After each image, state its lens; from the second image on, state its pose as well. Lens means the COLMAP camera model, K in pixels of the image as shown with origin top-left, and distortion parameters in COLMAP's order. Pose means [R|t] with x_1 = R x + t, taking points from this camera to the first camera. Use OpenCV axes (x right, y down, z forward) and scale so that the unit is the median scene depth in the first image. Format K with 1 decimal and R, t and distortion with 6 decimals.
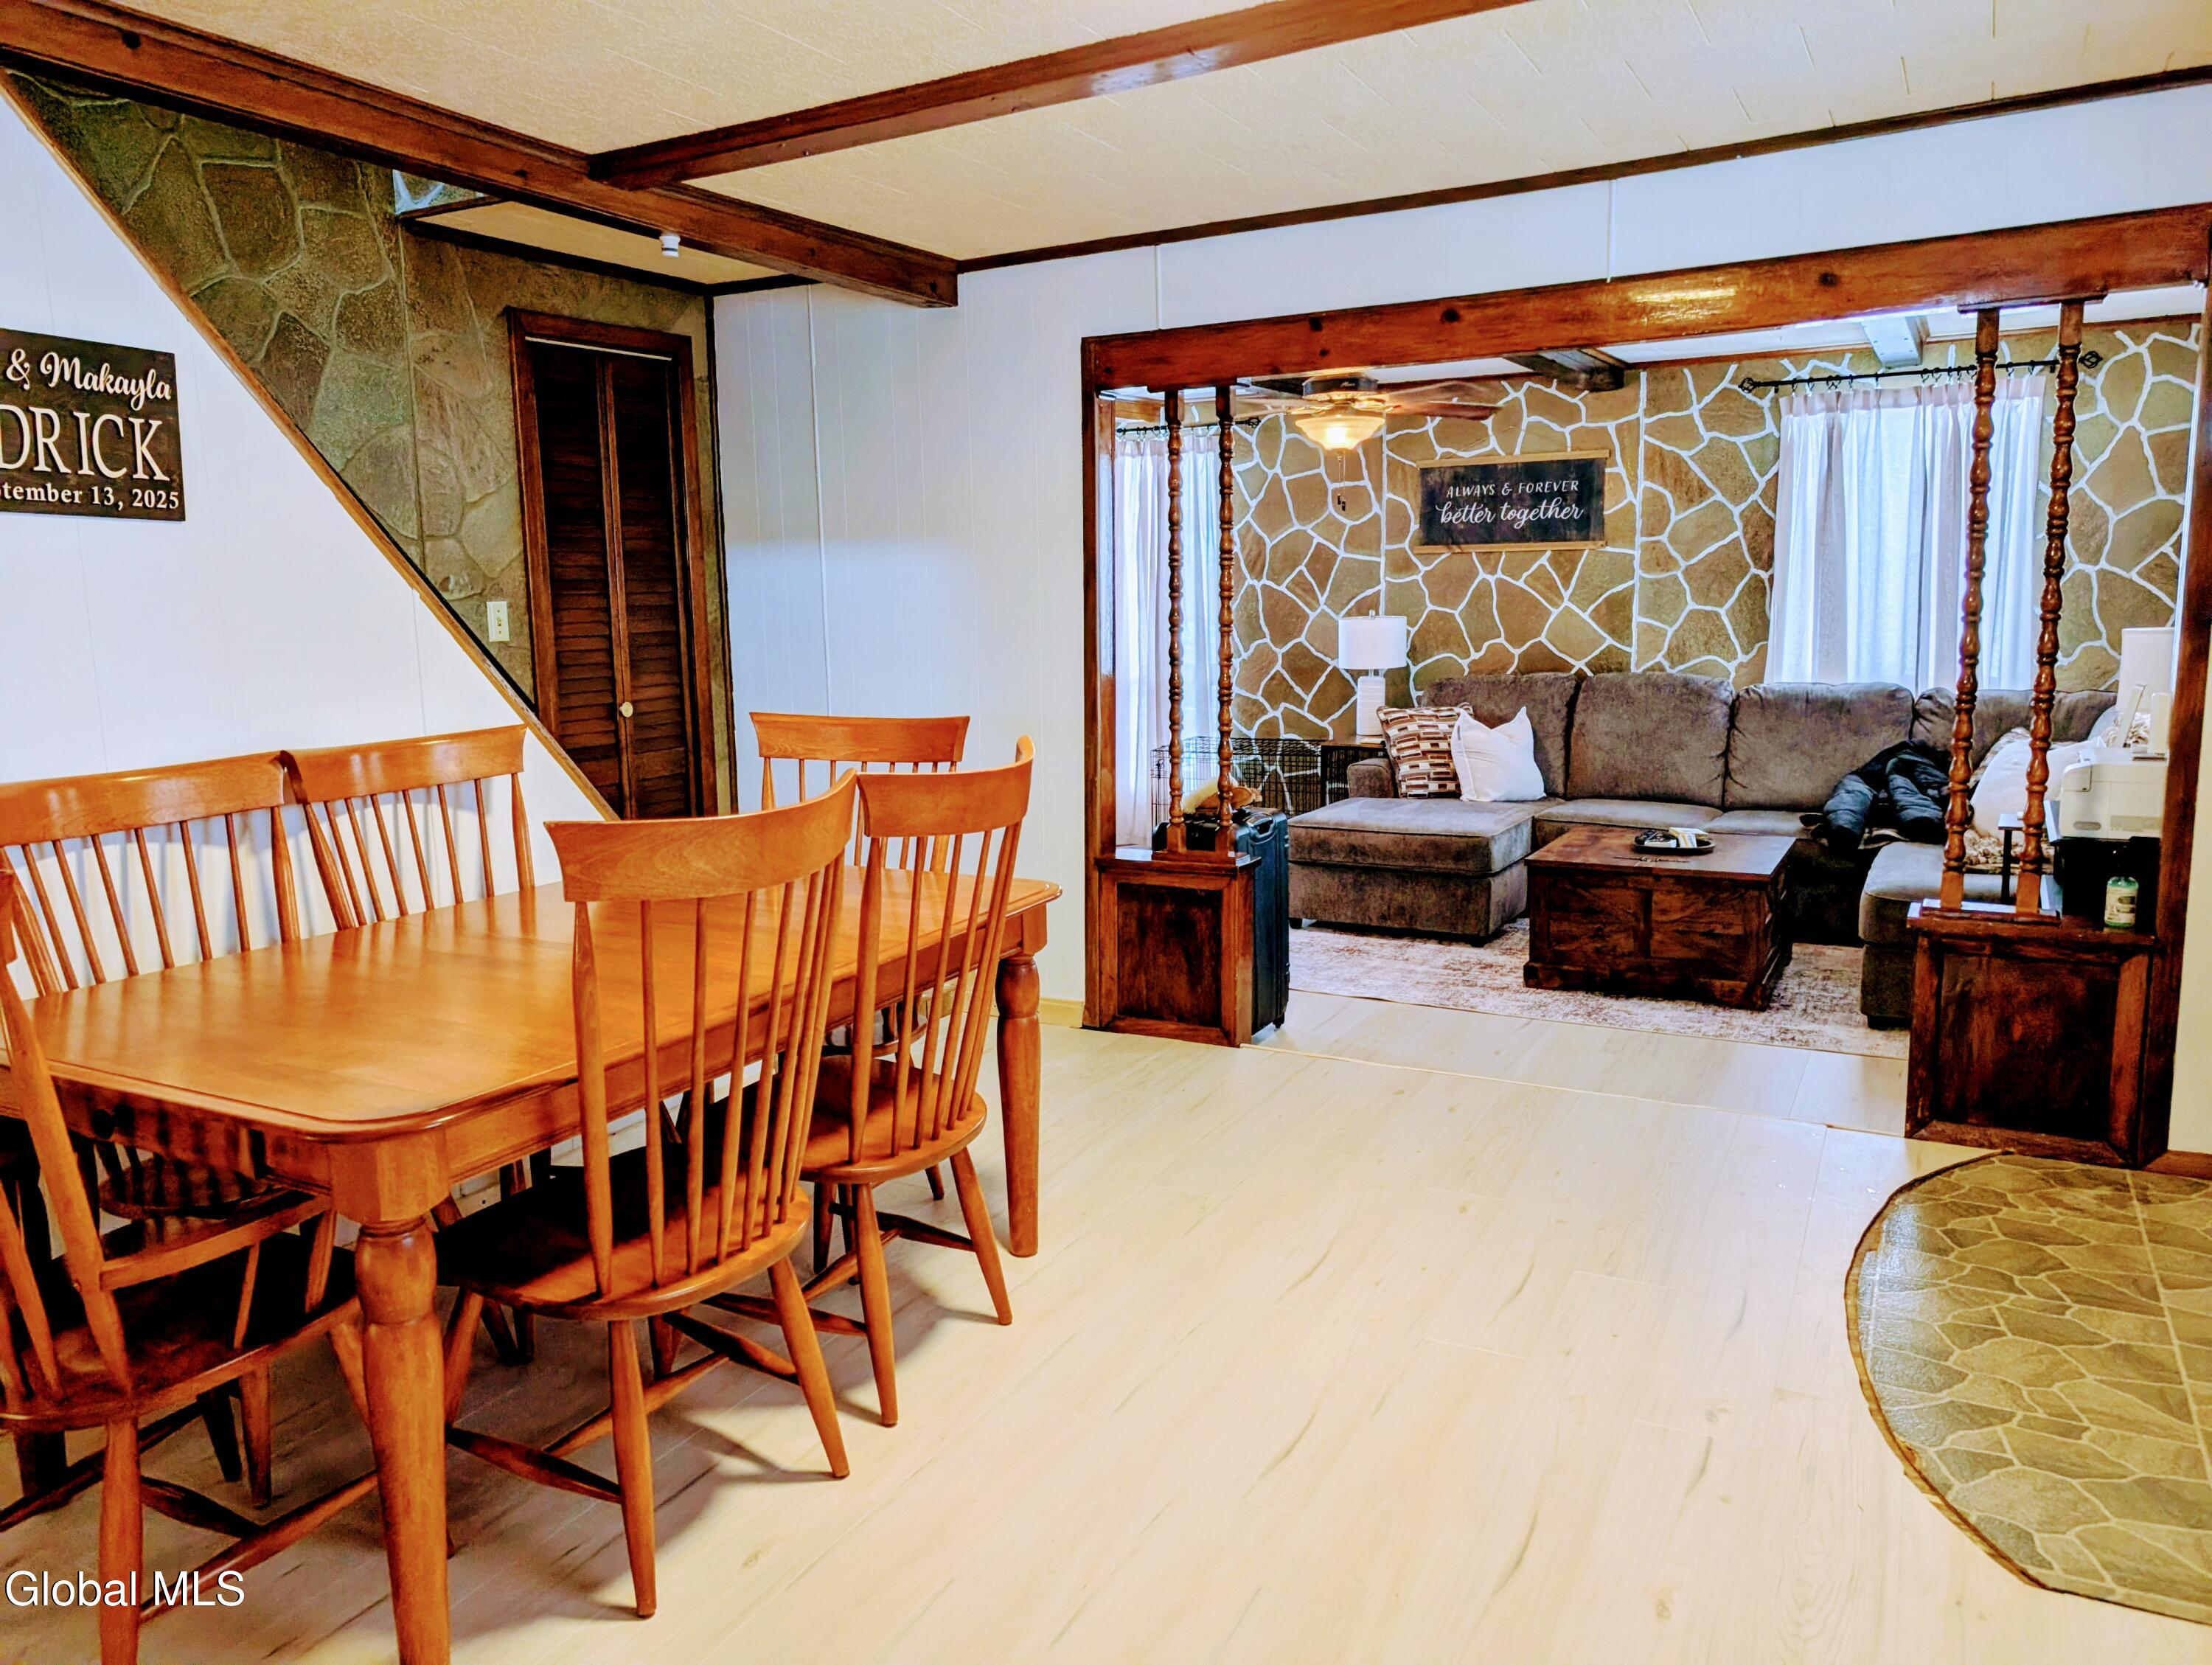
lens RADIAL K [[1580.3, 0, 1098.2], [0, 1580.3, 815.2], [0, 0, 1]] dist [0.026761, -0.021253]
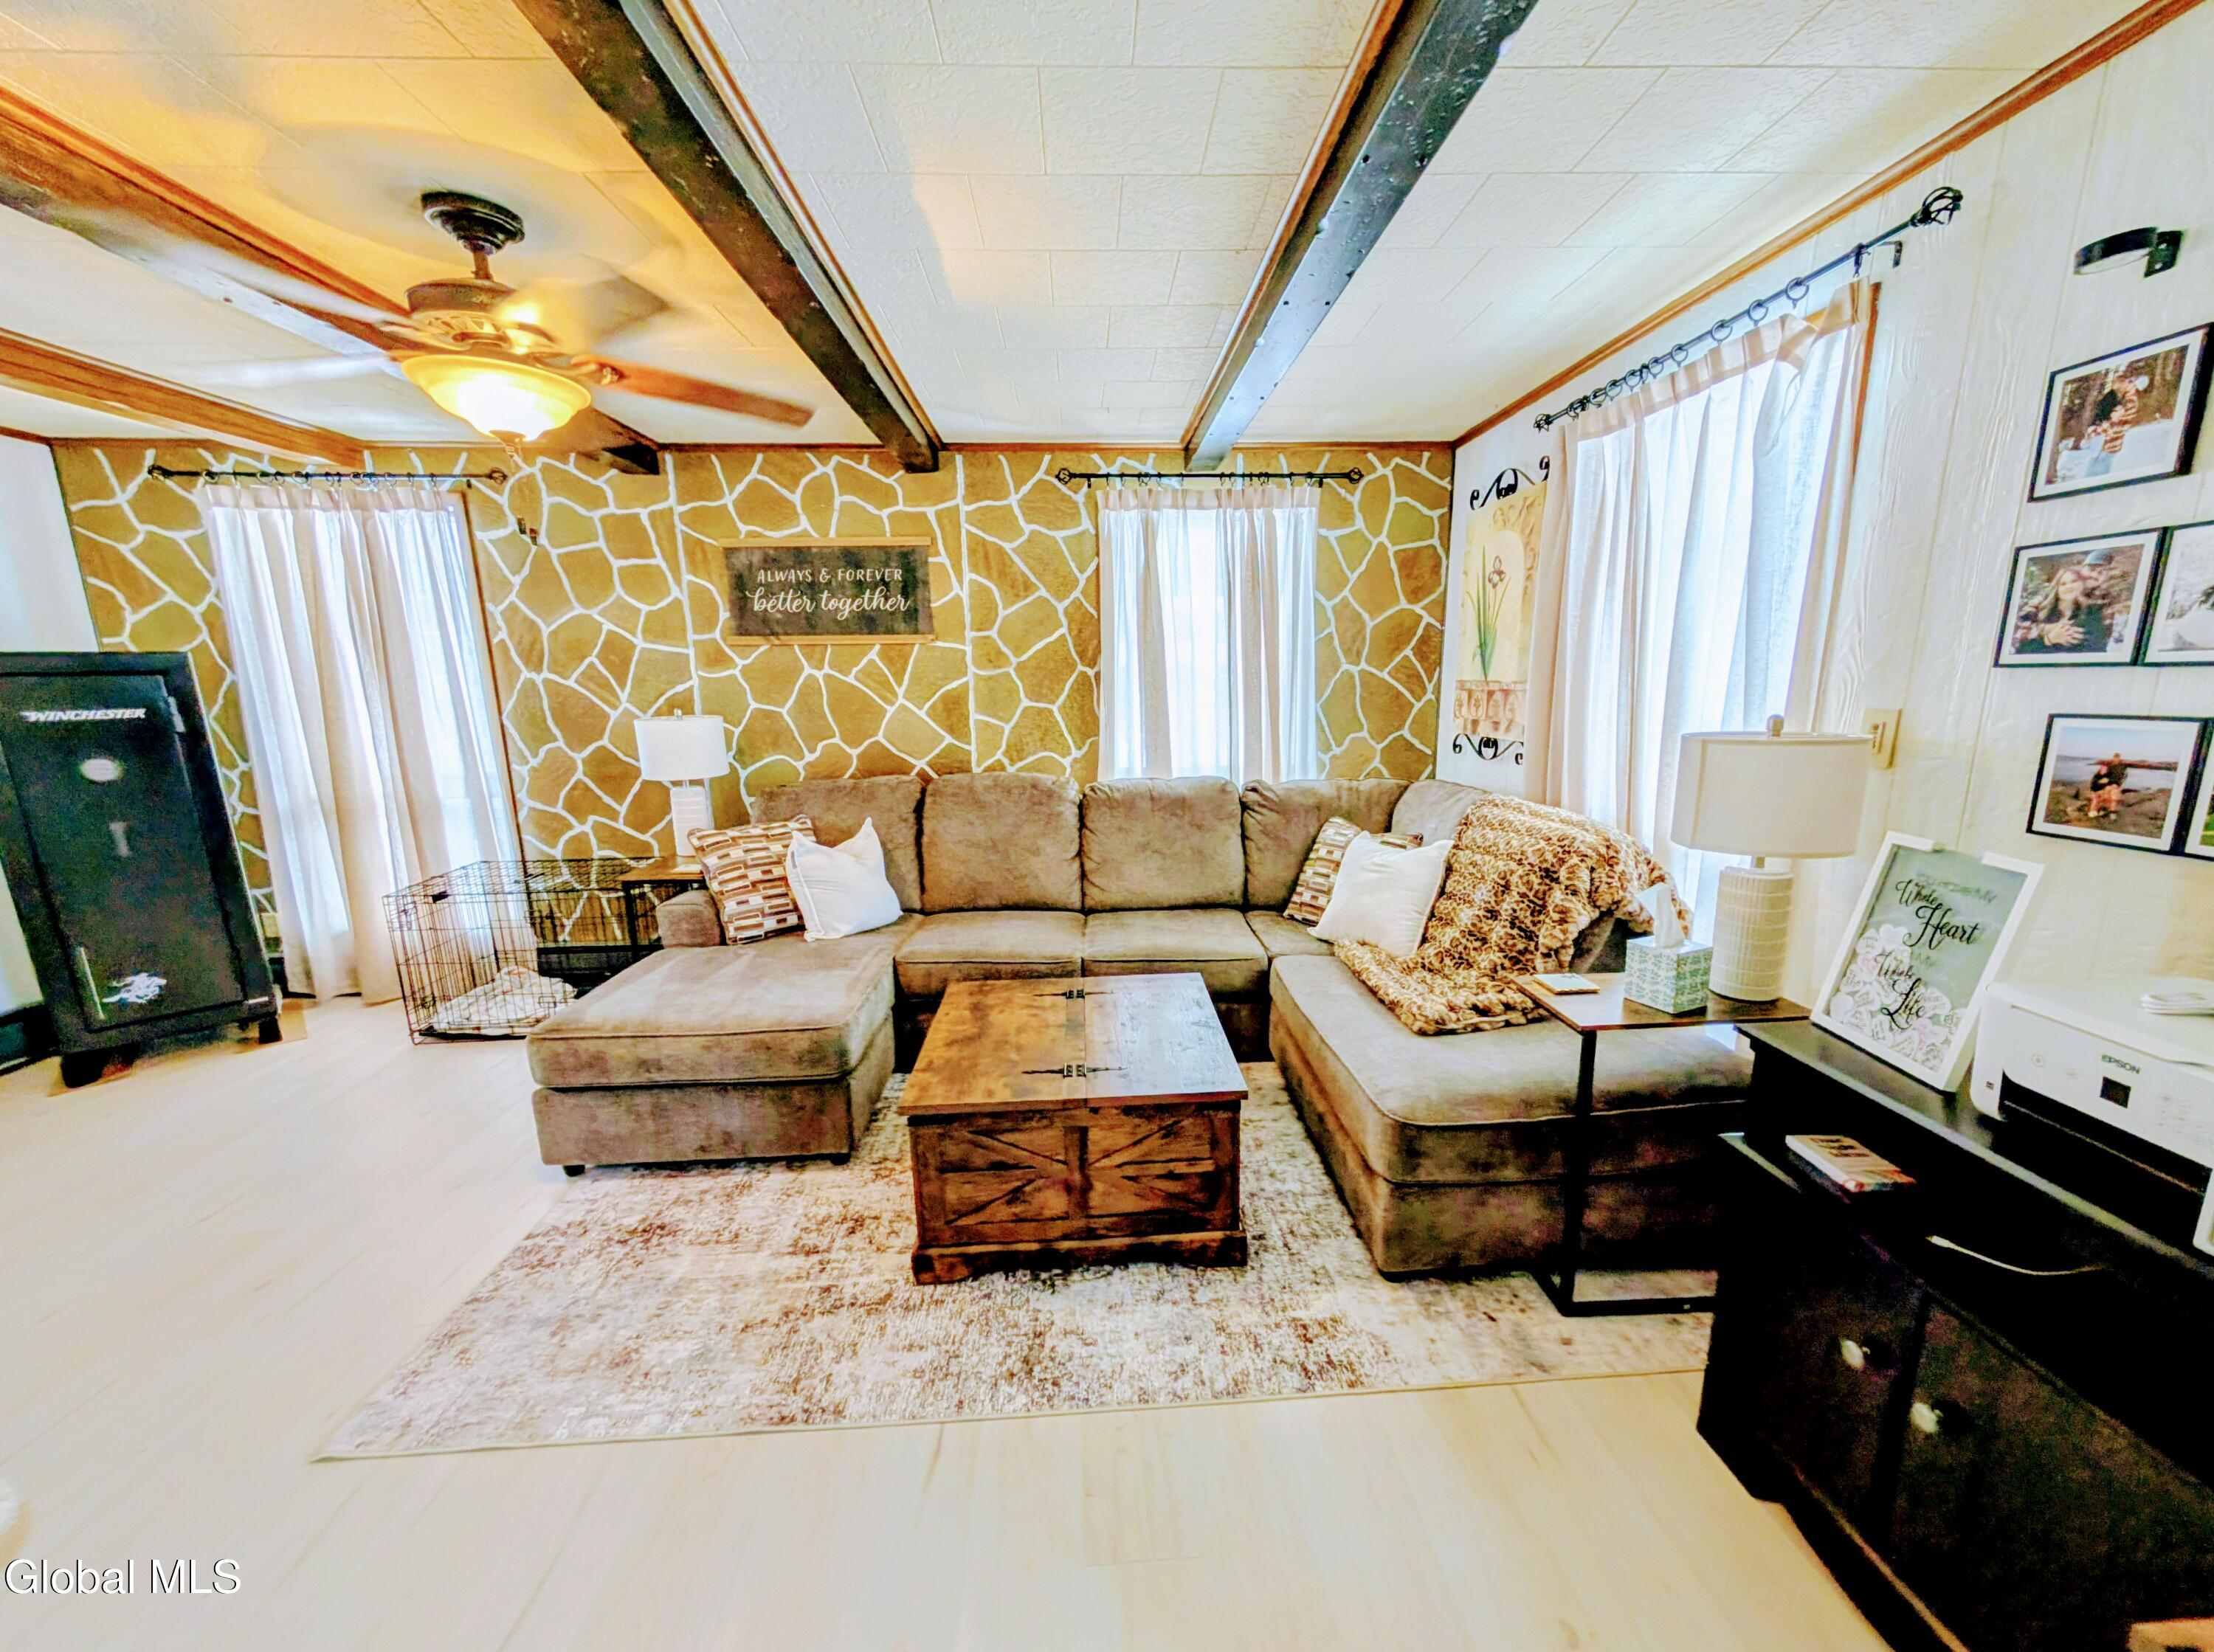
lens RADIAL K [[823.8, 0, 1119.6], [0, 823.8, 861.1], [0, 0, 1]] dist [0.000072, -0.000005]
pose [[0.845339, -0.107491, 0.523304, 0.160902], [0.074788, 0.993714, 0.083306, -0.081573], [-0.528969, -0.031285, 0.848064, 0.597601]]
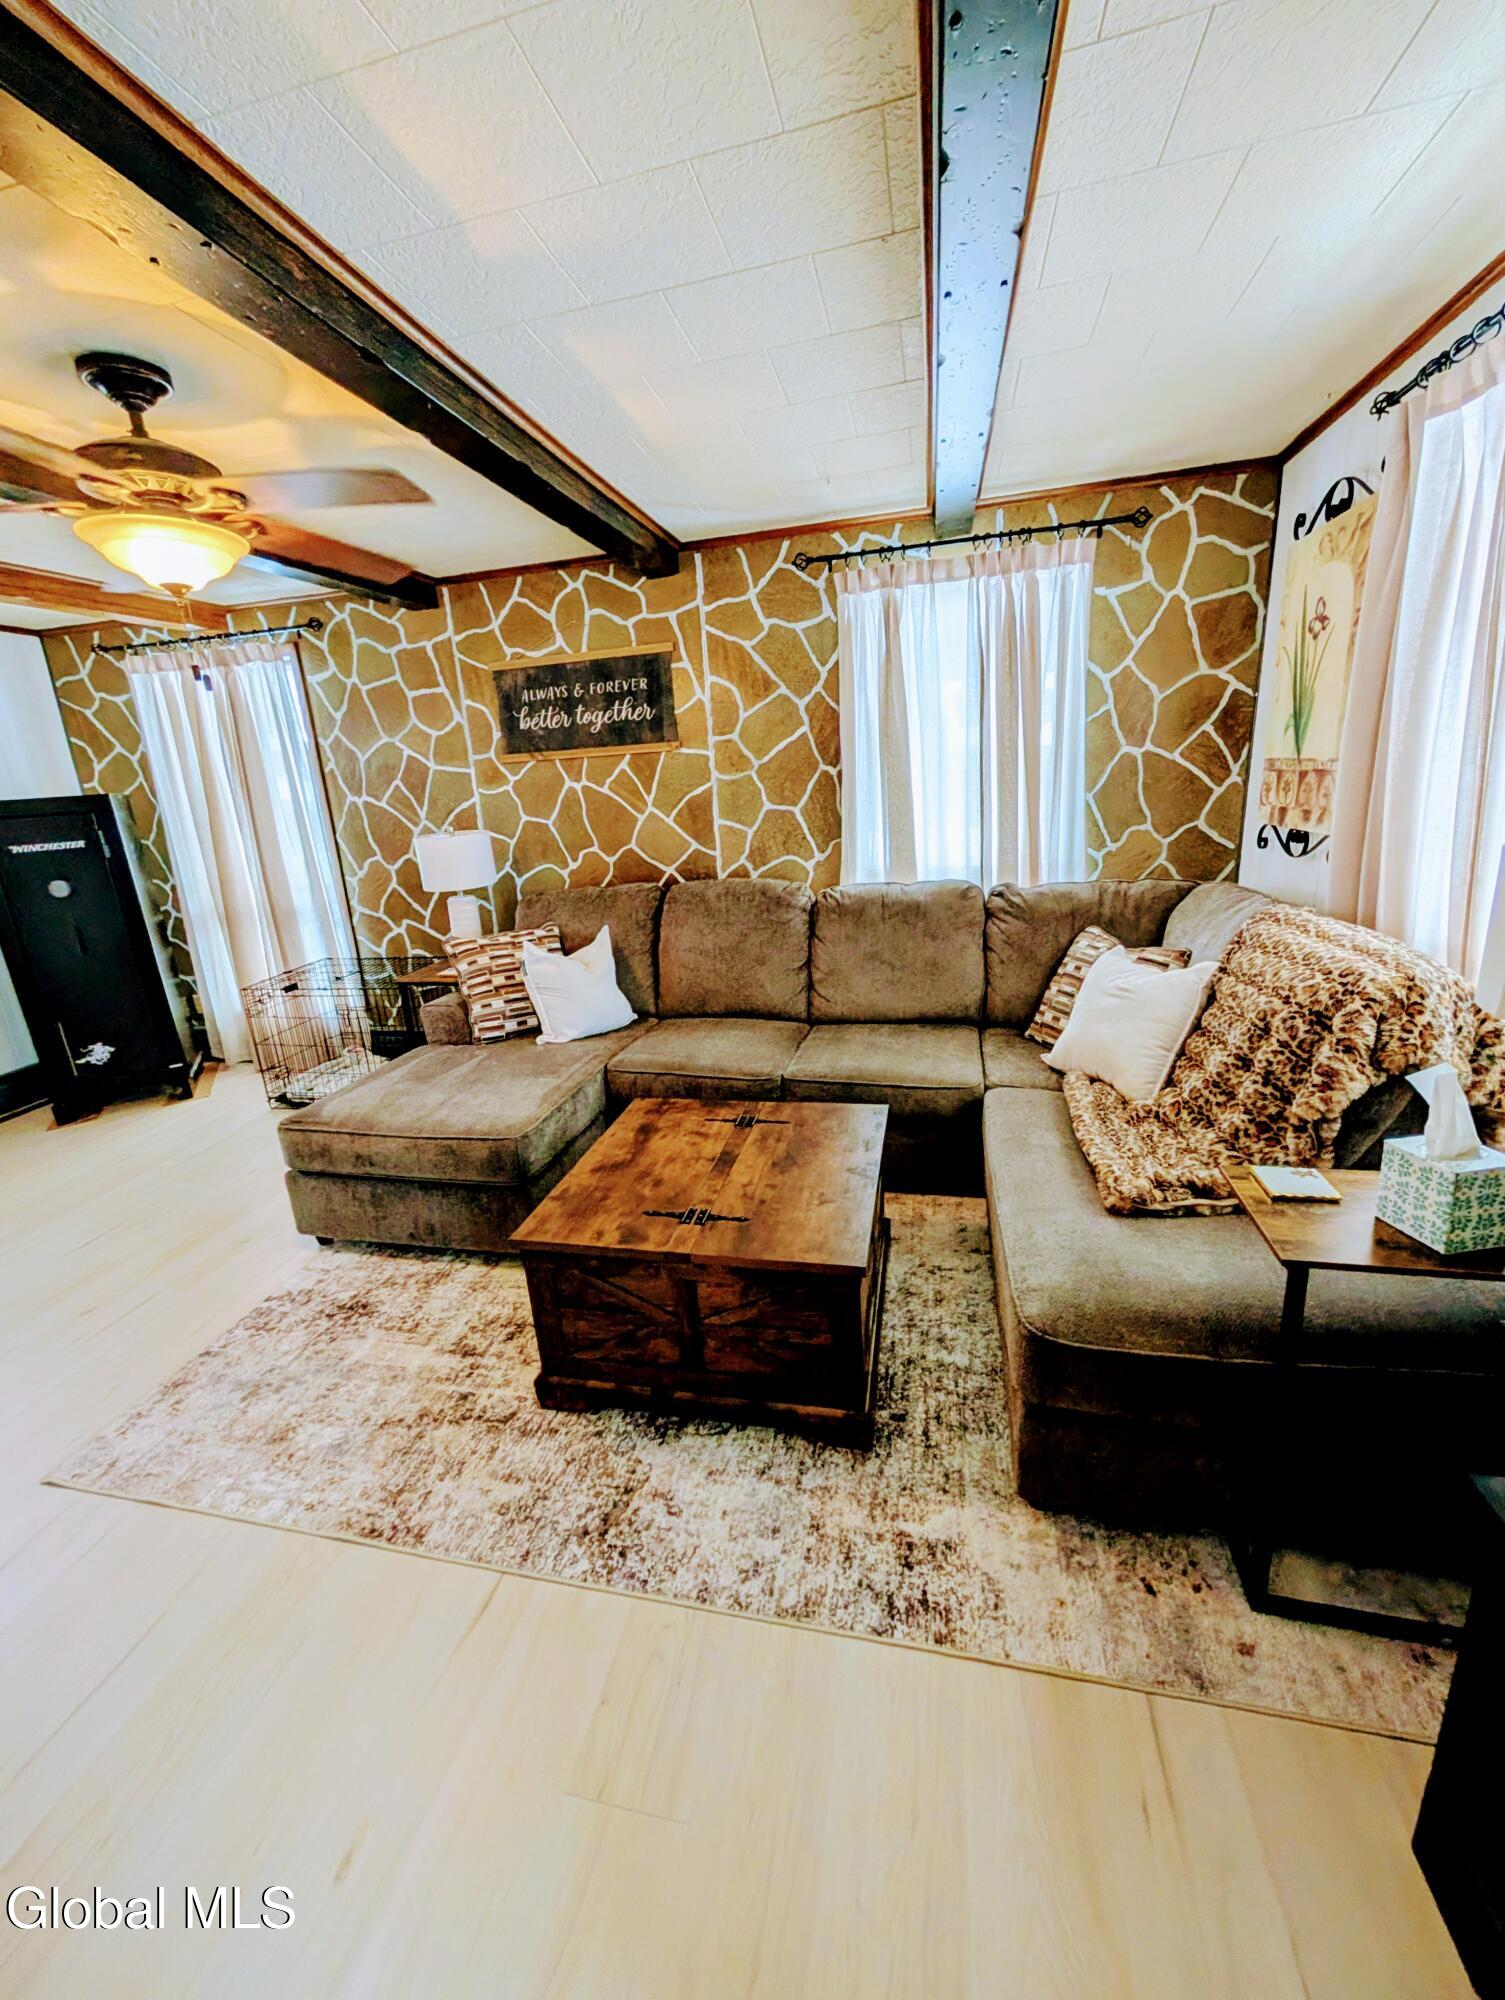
lens RADIAL K [[755.2, 0, 757.7], [0, 755.2, 995.9], [0, 0, 1]] dist [-0.000521, 0.000435]
pose [[0.958324, -0.118056, 0.260149, 0.264379], [0.085036, 0.987223, 0.134754, -0.090193], [-0.272733, -0.107017, 0.956119, 0.614261]]
